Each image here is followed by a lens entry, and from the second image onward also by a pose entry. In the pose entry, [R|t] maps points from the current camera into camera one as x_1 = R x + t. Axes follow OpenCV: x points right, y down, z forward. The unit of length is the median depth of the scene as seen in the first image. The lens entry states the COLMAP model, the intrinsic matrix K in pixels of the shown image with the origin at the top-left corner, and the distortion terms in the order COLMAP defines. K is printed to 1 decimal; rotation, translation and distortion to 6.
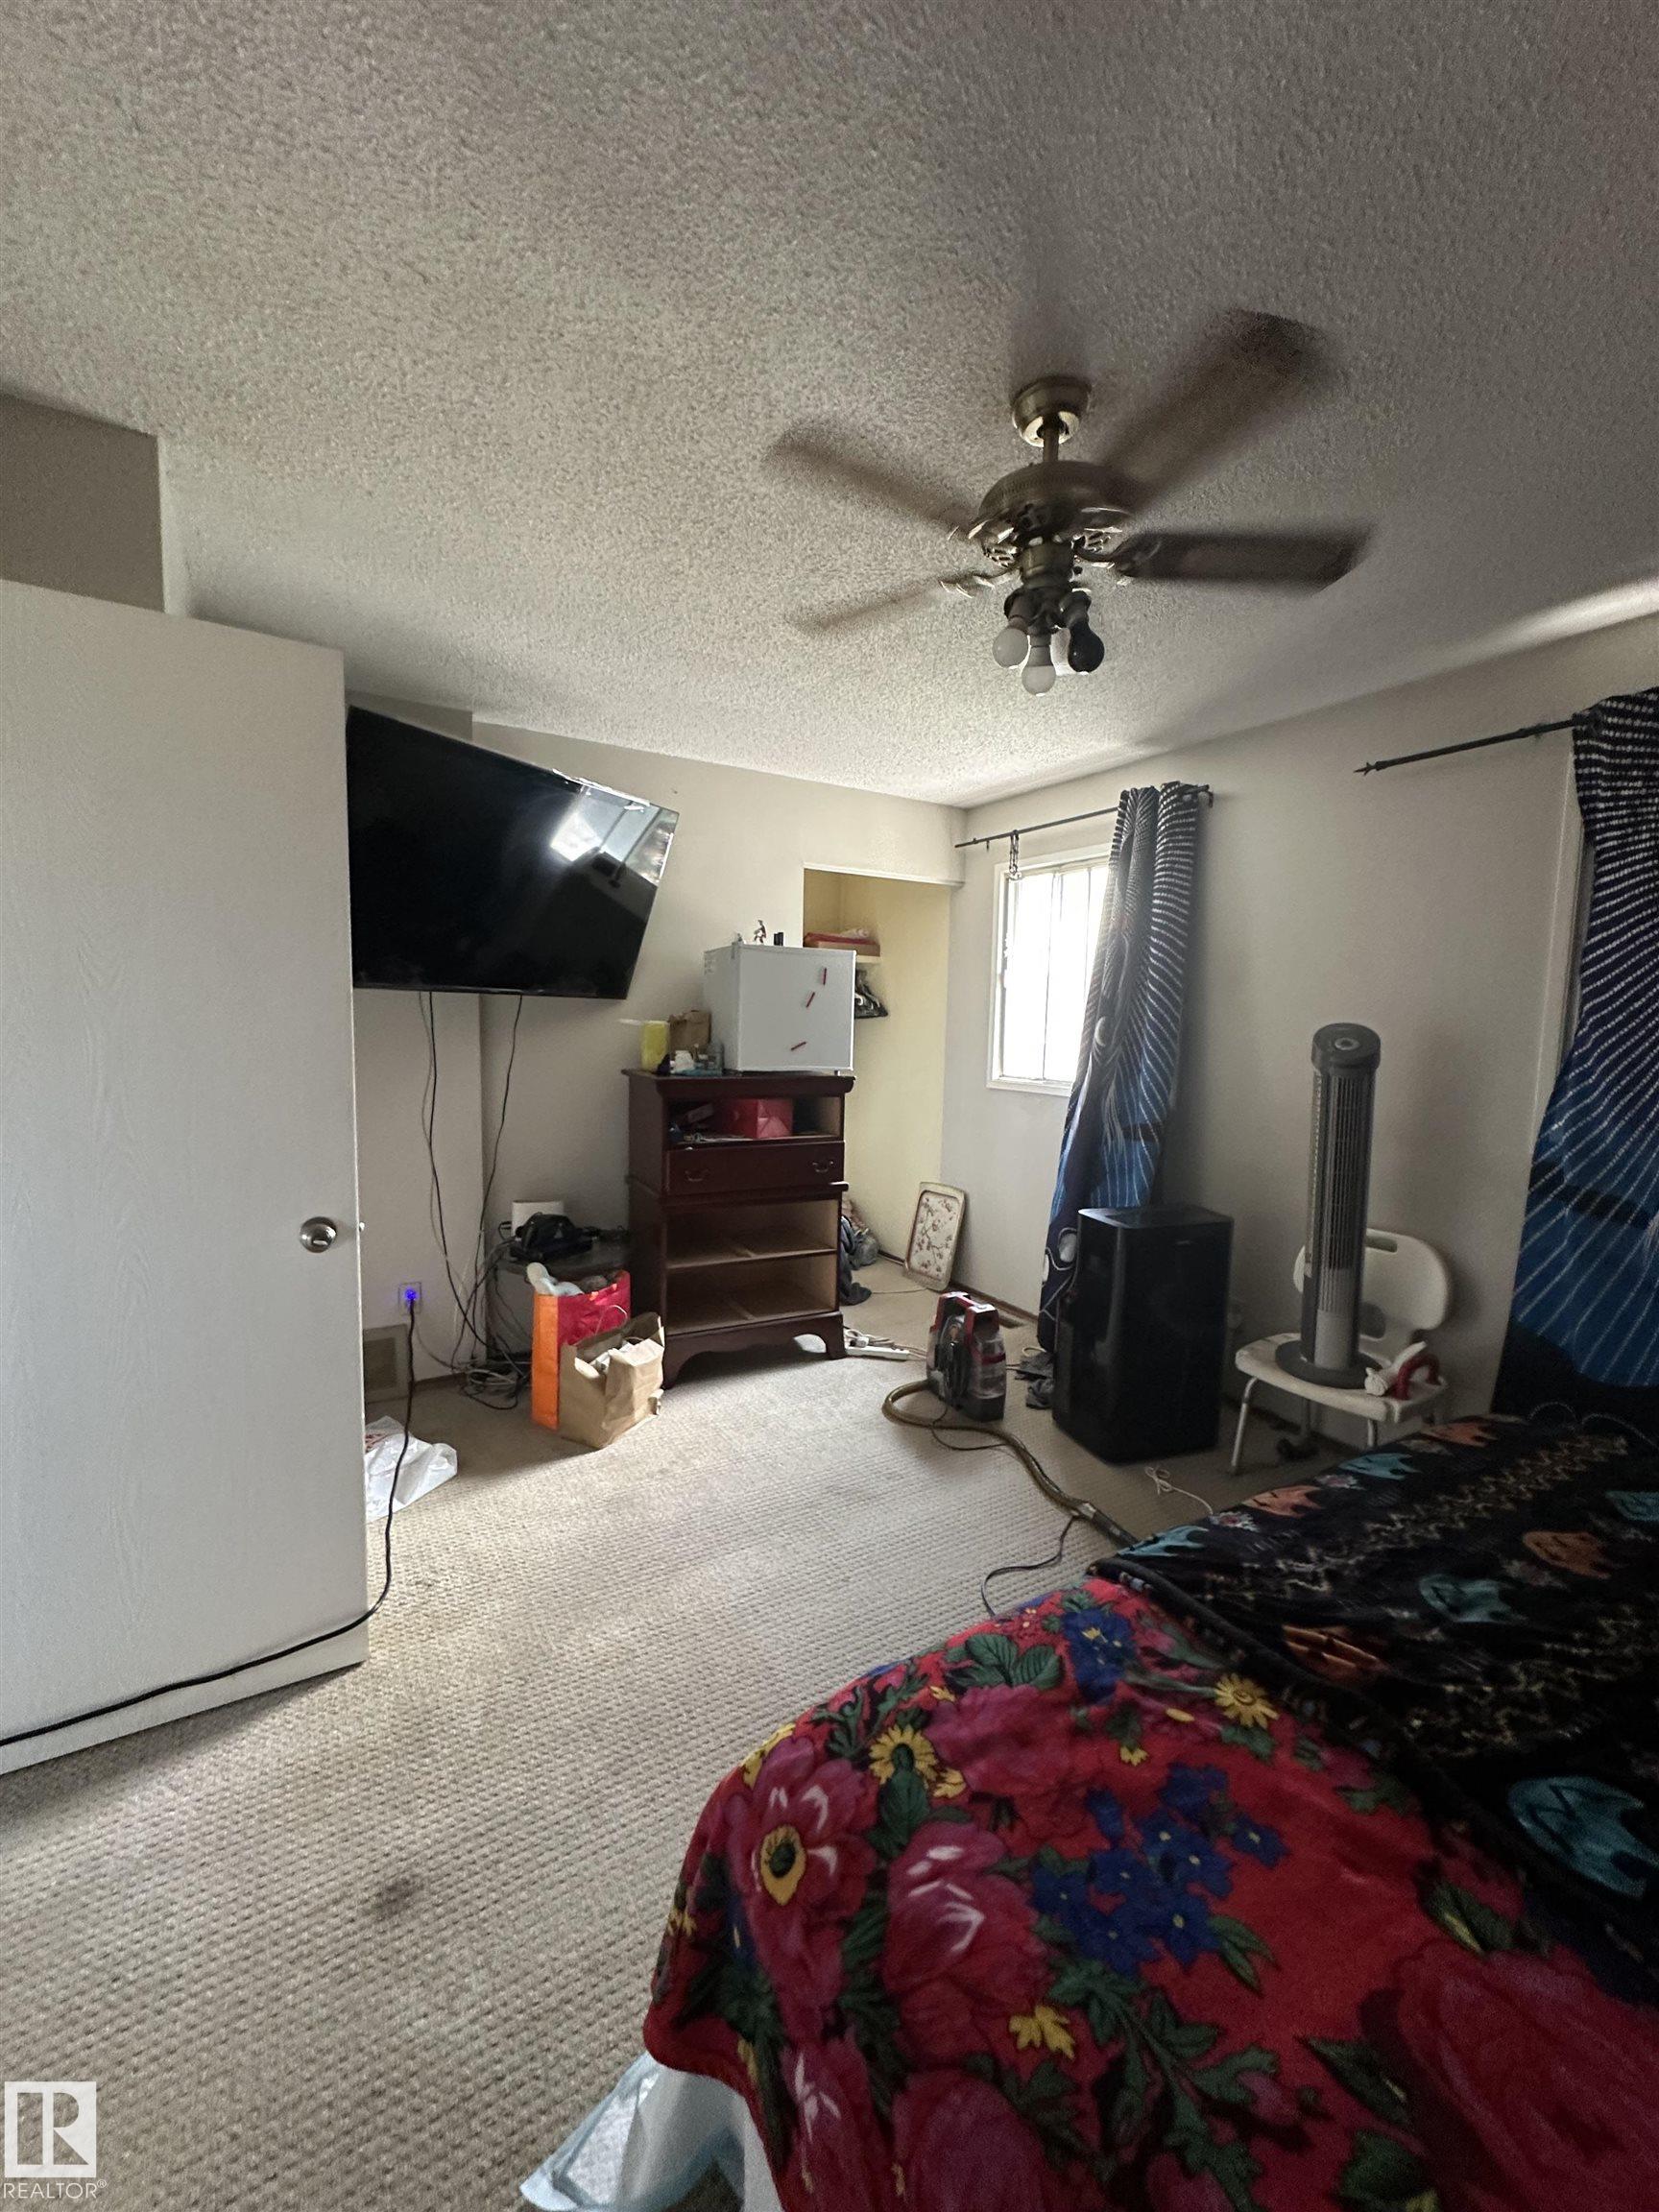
lens RADIAL K [[888.2, 0, 829.5], [0, 888.2, 1106.0], [0, 0, 1]] dist [0.003975, 0.000447]
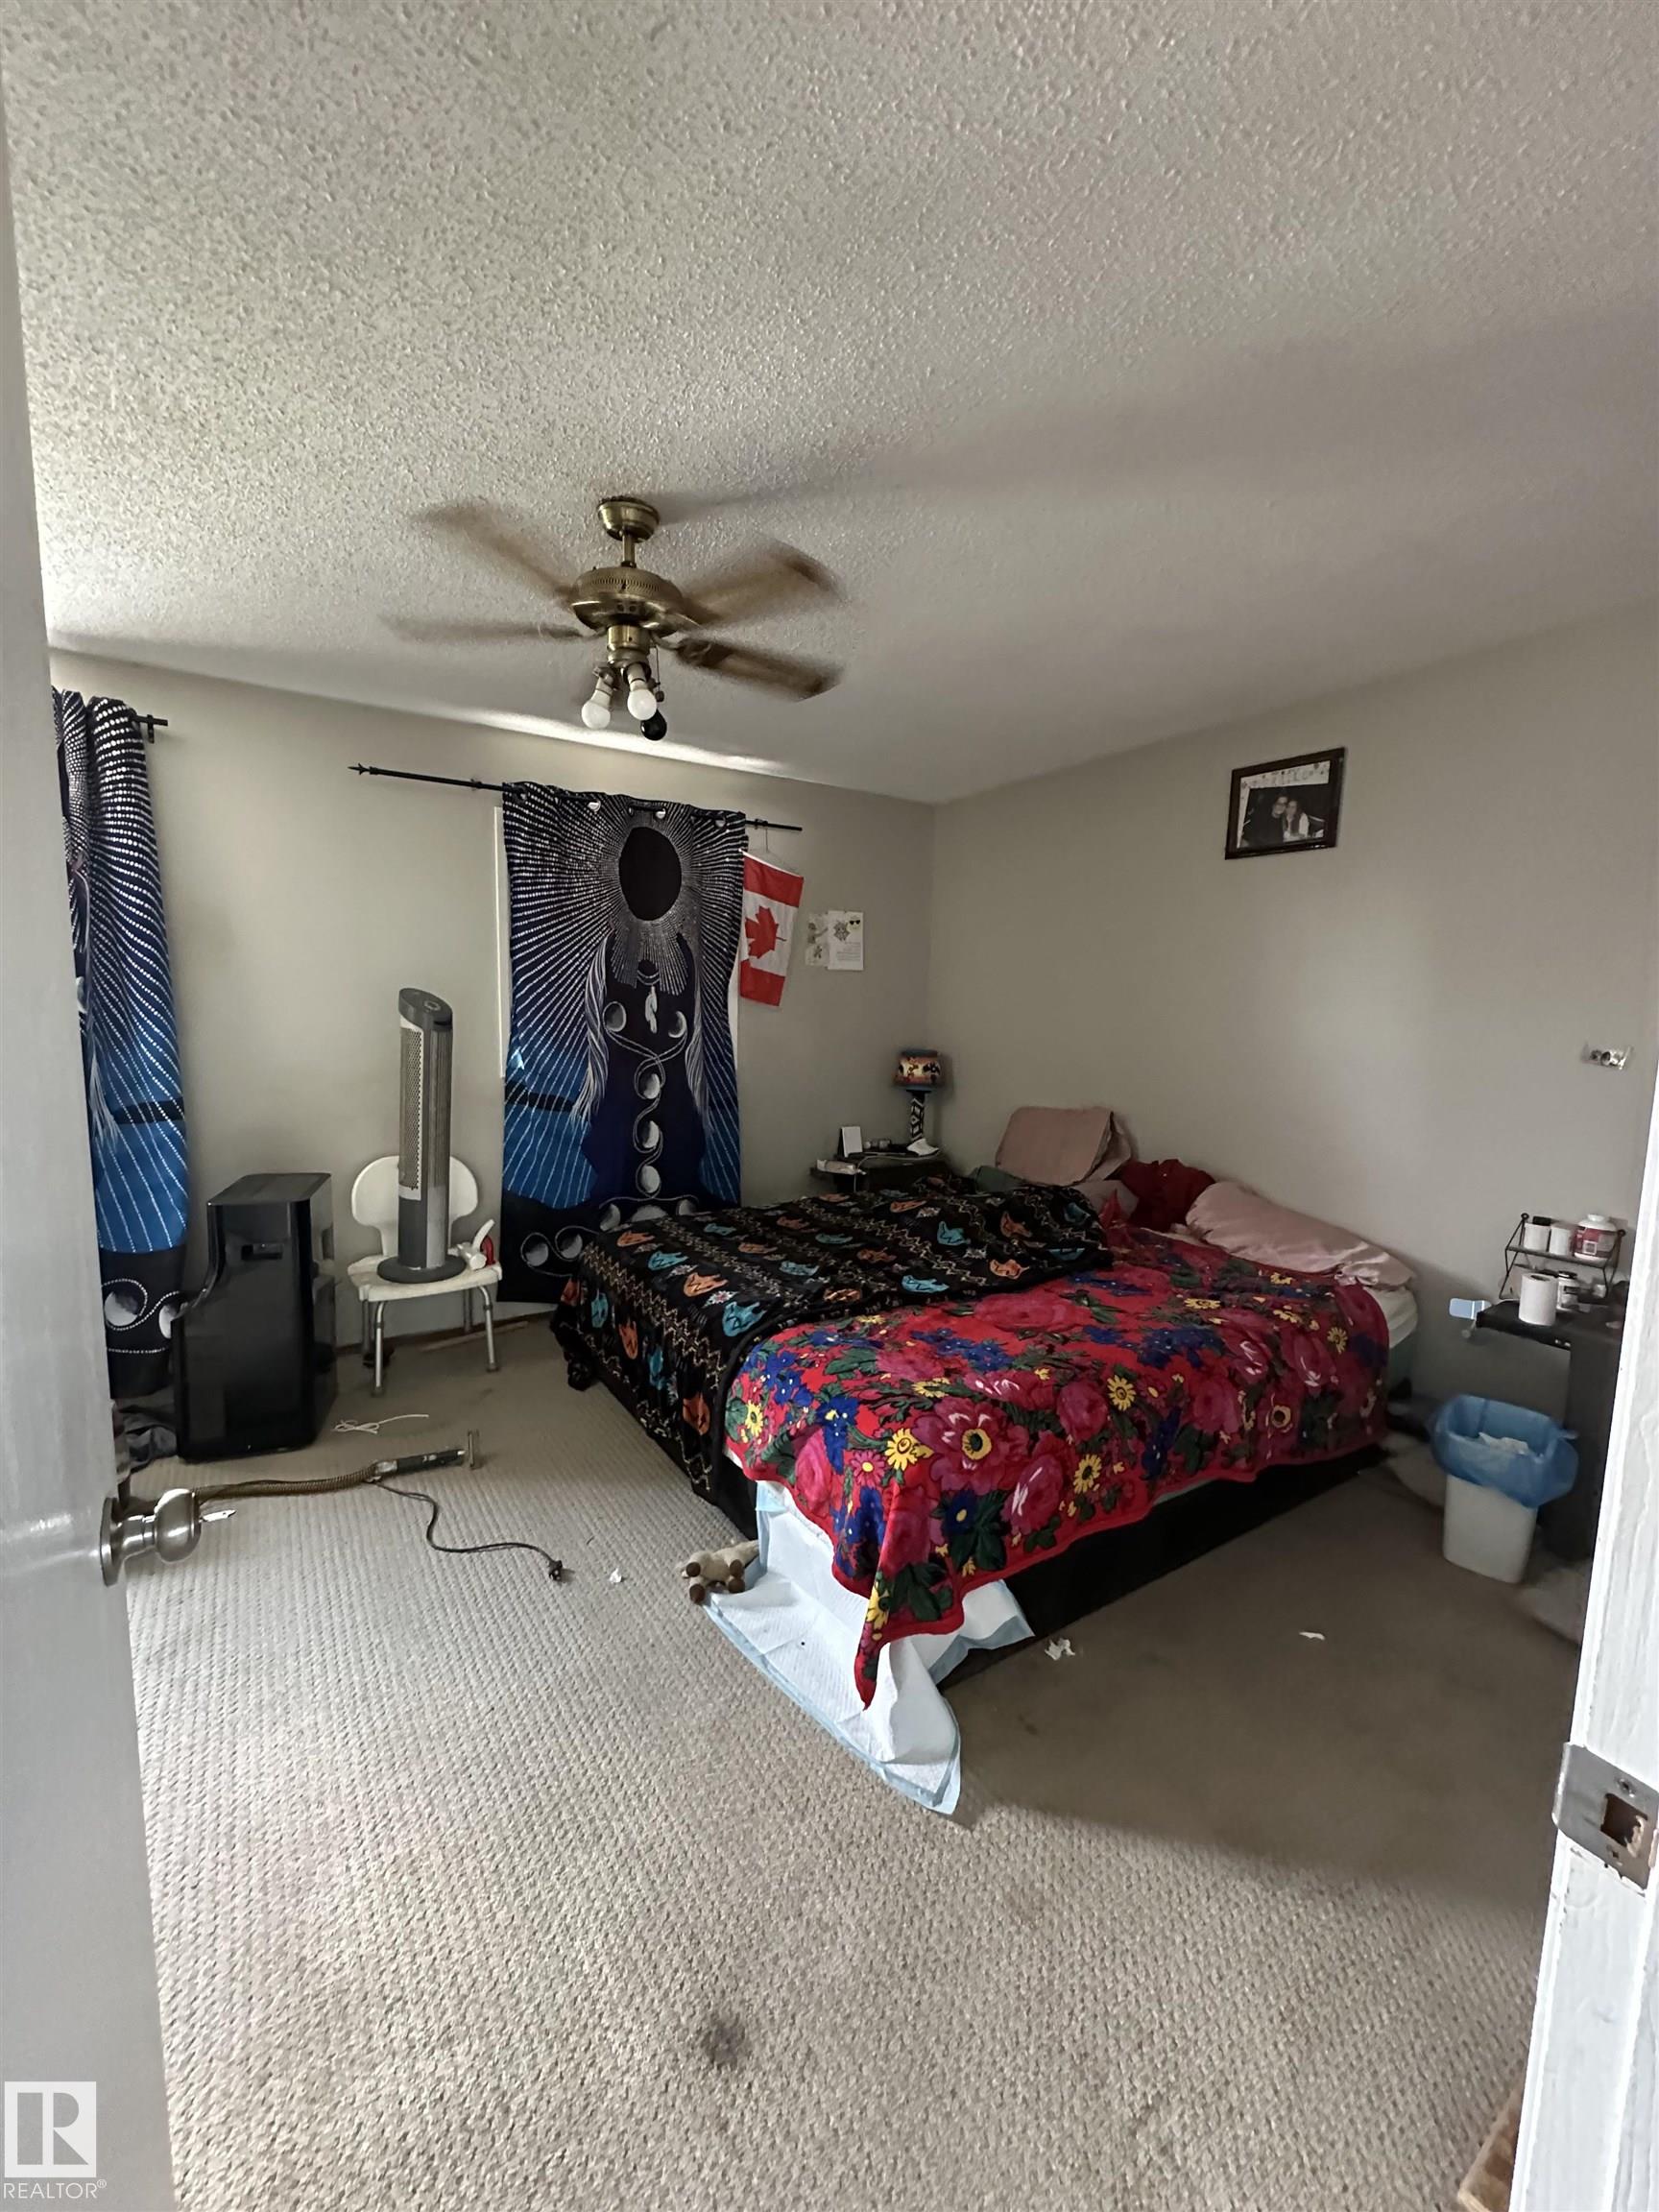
lens RADIAL K [[887.0, 0, 829.4], [0, 887.0, 1101.7], [0, 0, 1]] dist [-0.000717, 0.000505]
pose [[-0.018624, -0.129734, 0.991374, -1.118073], [0.078103, 0.988327, 0.130803, -0.091145], [-0.996771, 0.079865, -0.008274, 0.772046]]
